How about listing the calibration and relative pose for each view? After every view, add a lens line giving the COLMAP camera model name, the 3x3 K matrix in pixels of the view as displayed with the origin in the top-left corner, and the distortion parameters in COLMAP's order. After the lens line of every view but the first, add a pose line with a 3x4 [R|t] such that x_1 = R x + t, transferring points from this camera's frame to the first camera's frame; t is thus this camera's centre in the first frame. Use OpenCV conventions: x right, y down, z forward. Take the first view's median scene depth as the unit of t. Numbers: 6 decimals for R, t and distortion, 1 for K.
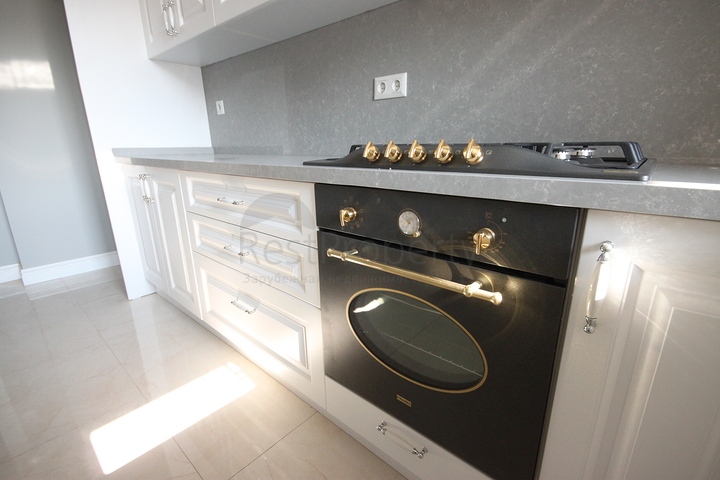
lens RADIAL K [[333.0, 0, 358.6], [0, 333.0, 242.7], [0, 0, 1]] dist [-0.004303, -0.003699]
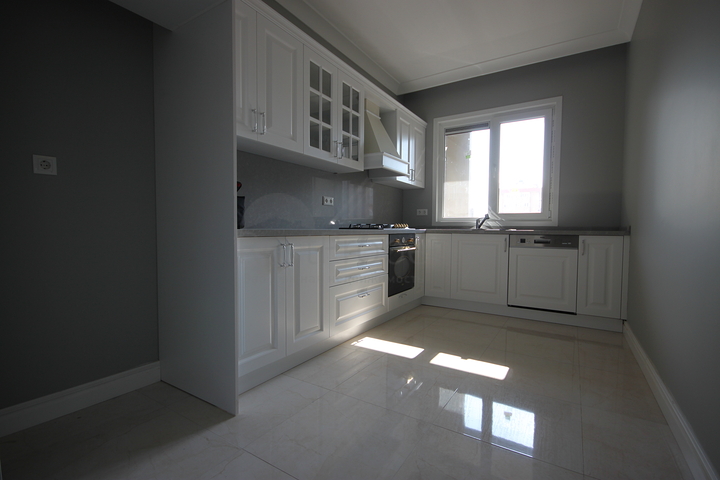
lens RADIAL K [[333.0, 0, 359.2], [0, 333.0, 241.1], [0, 0, 1]] dist [-0.004303, -0.003699]
pose [[-0.153993, -0.032775, 0.987528, -2.705683], [0.274577, 0.958664, 0.074634, -0.344810], [-0.949154, 0.282645, -0.138628, 1.365222]]
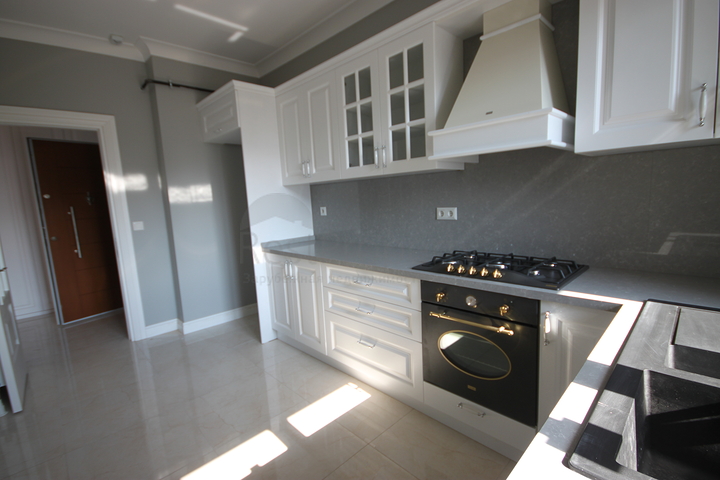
lens RADIAL K [[333.0, 0, 360.8], [0, 333.0, 243.6], [0, 0, 1]] dist [-0.004303, -0.003699]
pose [[0.996563, -0.028614, -0.077735, -0.250440], [0.017273, 0.989598, -0.142820, -0.082006], [0.081013, 0.140986, 0.986691, -0.830351]]
